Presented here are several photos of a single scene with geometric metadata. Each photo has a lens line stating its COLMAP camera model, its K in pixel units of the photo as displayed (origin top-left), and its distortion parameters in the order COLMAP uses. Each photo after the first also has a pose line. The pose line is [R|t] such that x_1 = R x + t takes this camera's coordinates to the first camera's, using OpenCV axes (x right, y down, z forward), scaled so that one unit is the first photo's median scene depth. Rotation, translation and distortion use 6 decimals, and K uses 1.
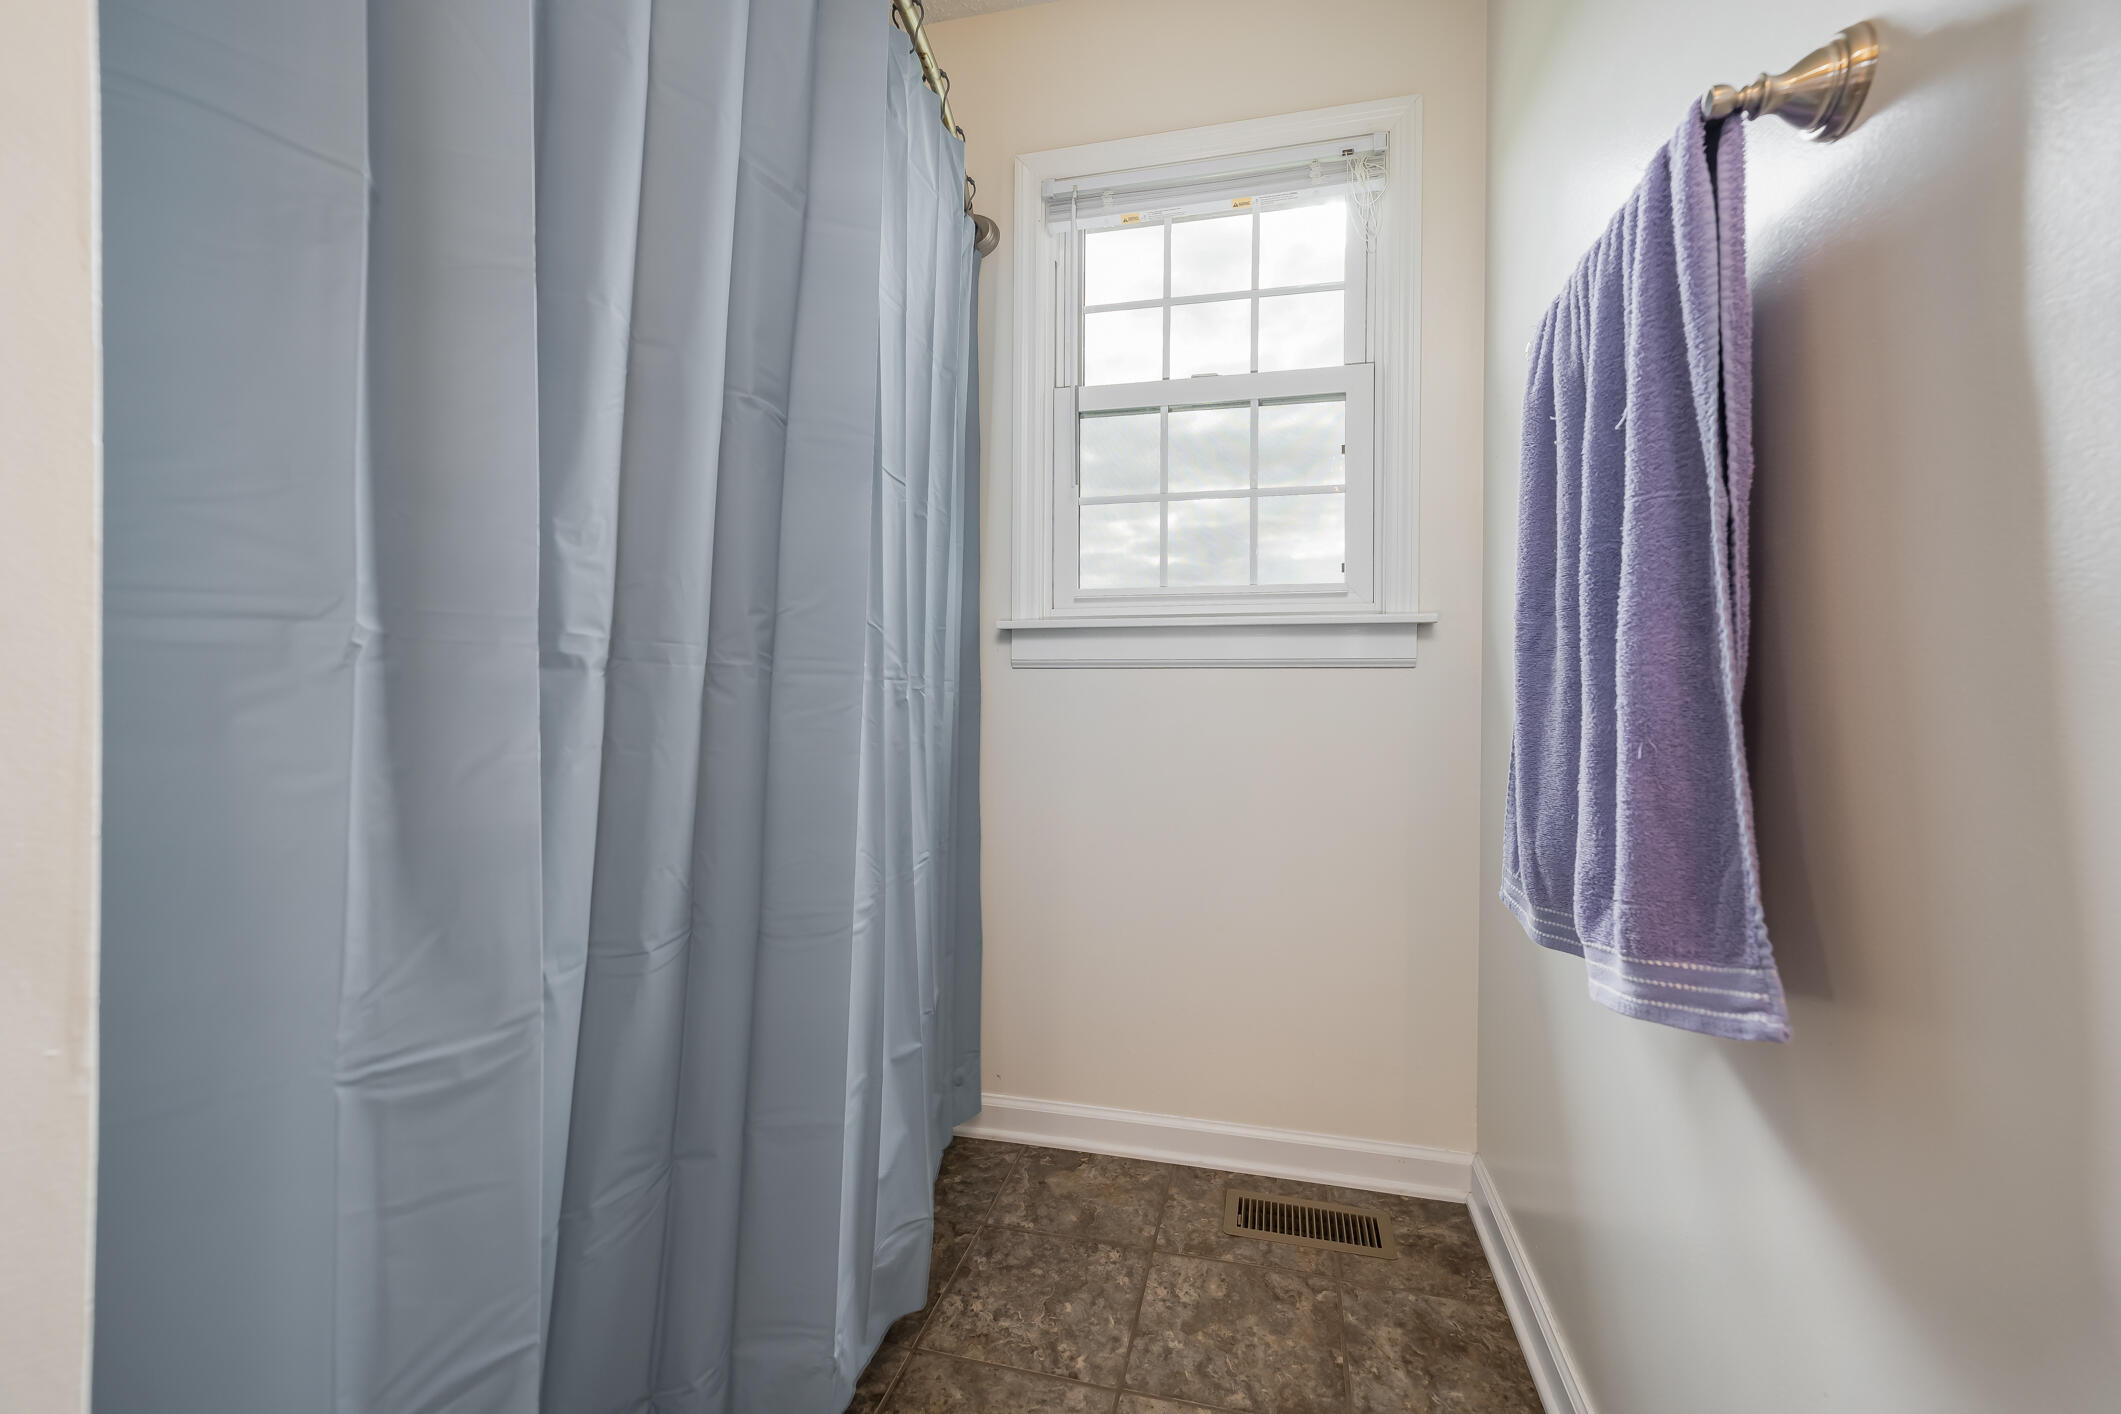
lens RADIAL K [[854.6, 0, 1081.9], [0, 854.6, 691.4], [0, 0, 1]] dist [0.000305, 0.002824]
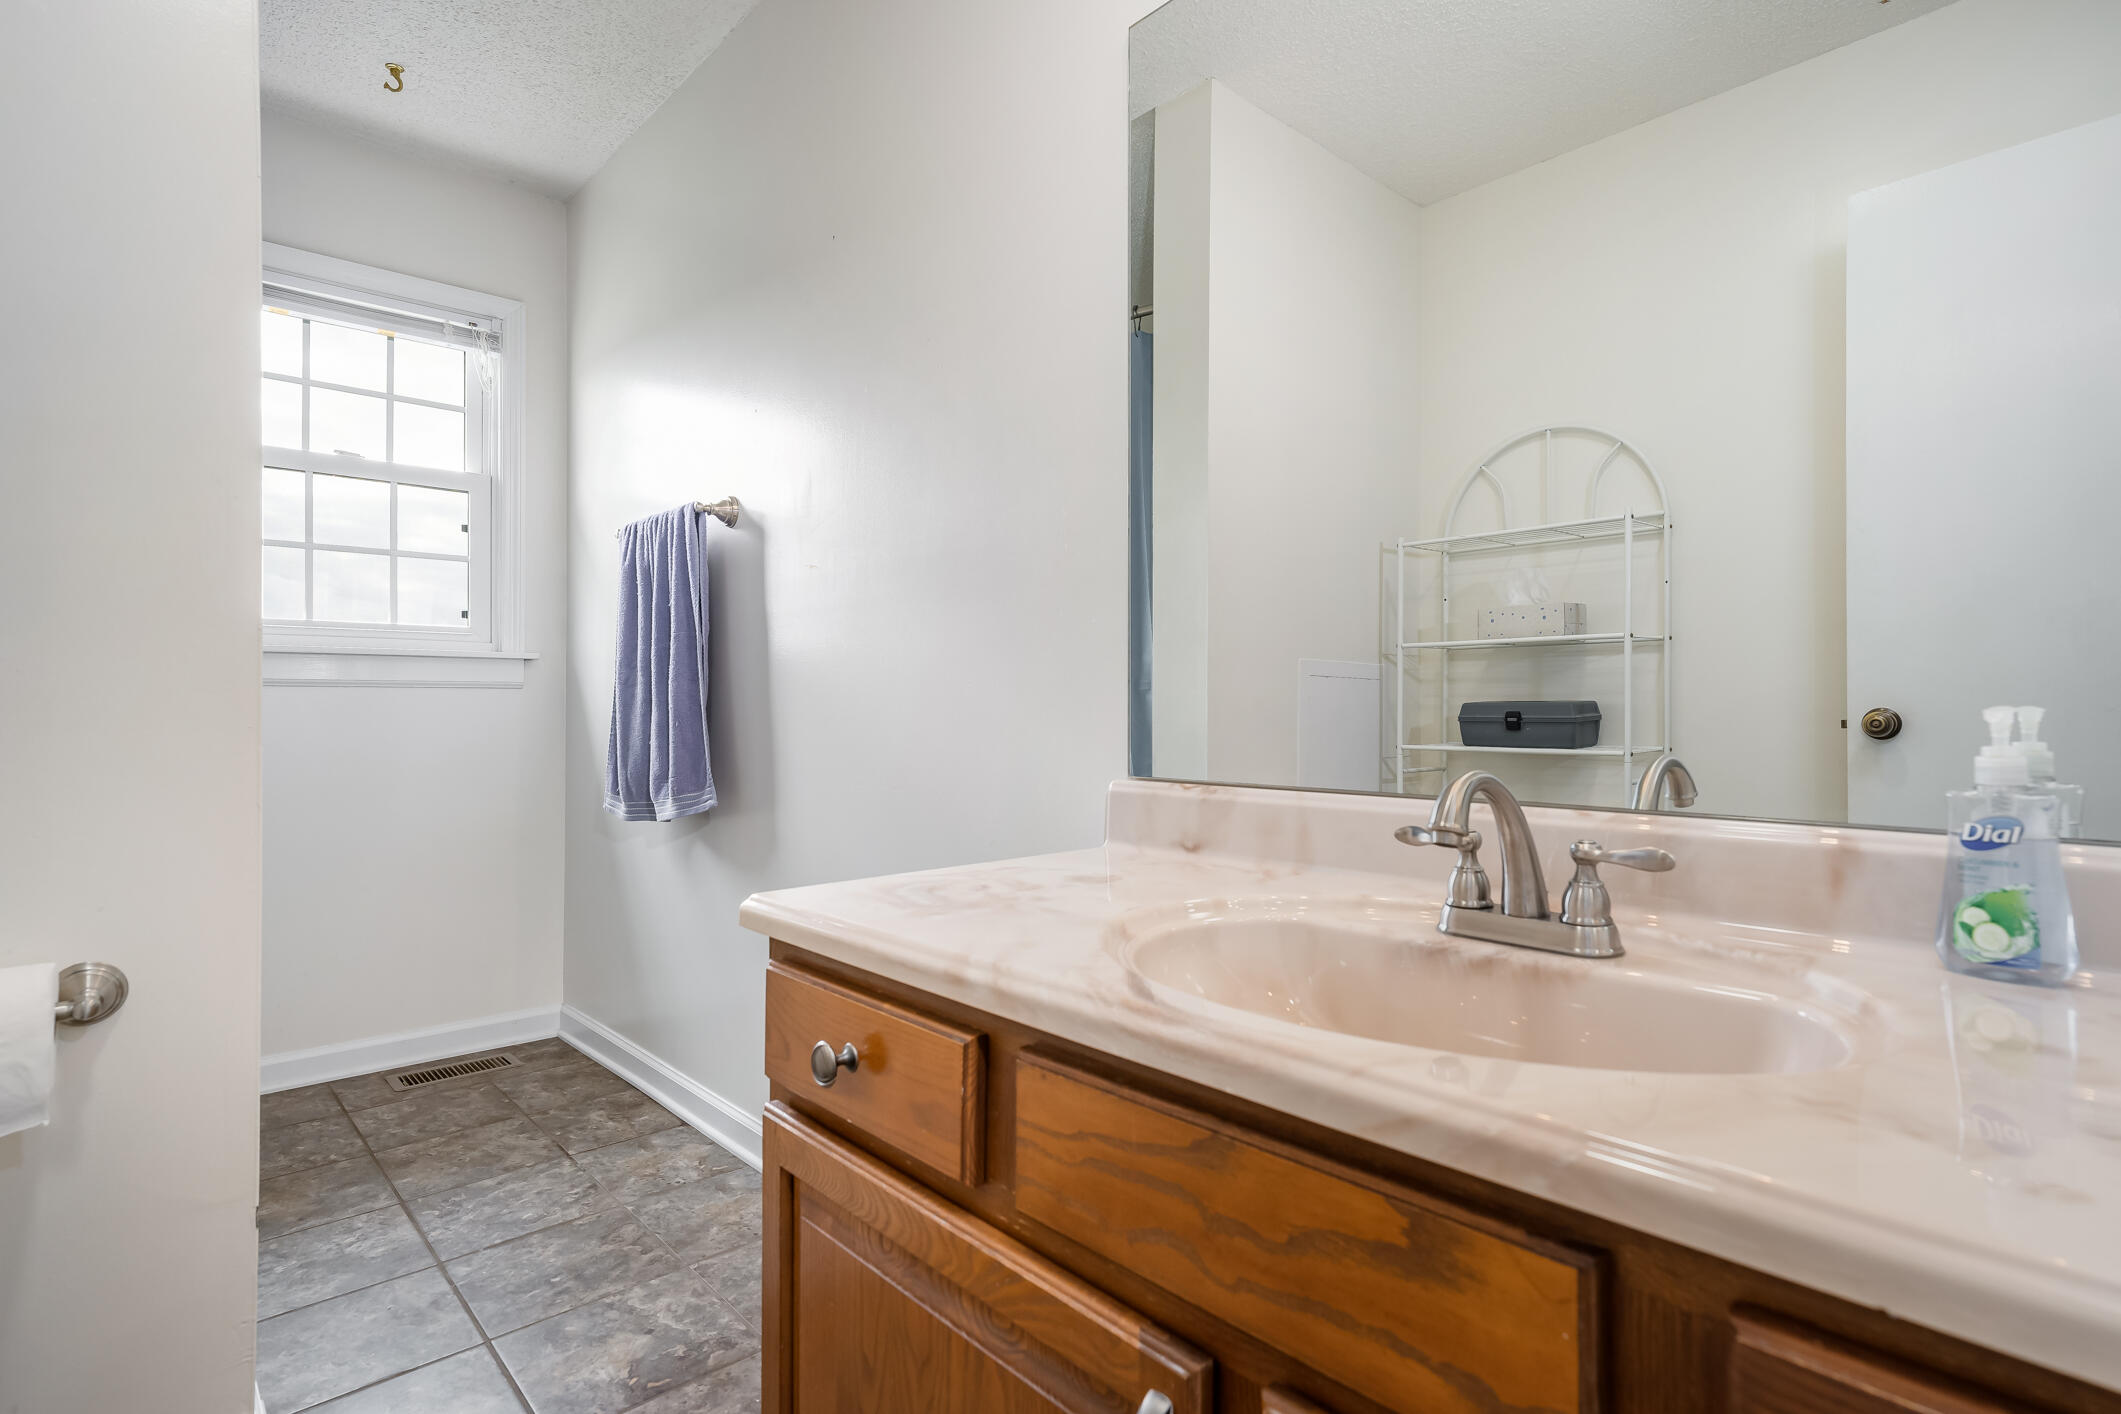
lens RADIAL K [[1059.4, 0, 1071.4], [0, 1059.4, 709.8], [0, 0, 1]] dist [-0.002881, 0.003262]
pose [[0.548391, -0.000260, 0.836222, -1.102295], [0.002502, 0.999996, -0.001330, 0.023052], [-0.836218, 0.002822, 0.548390, -1.423137]]
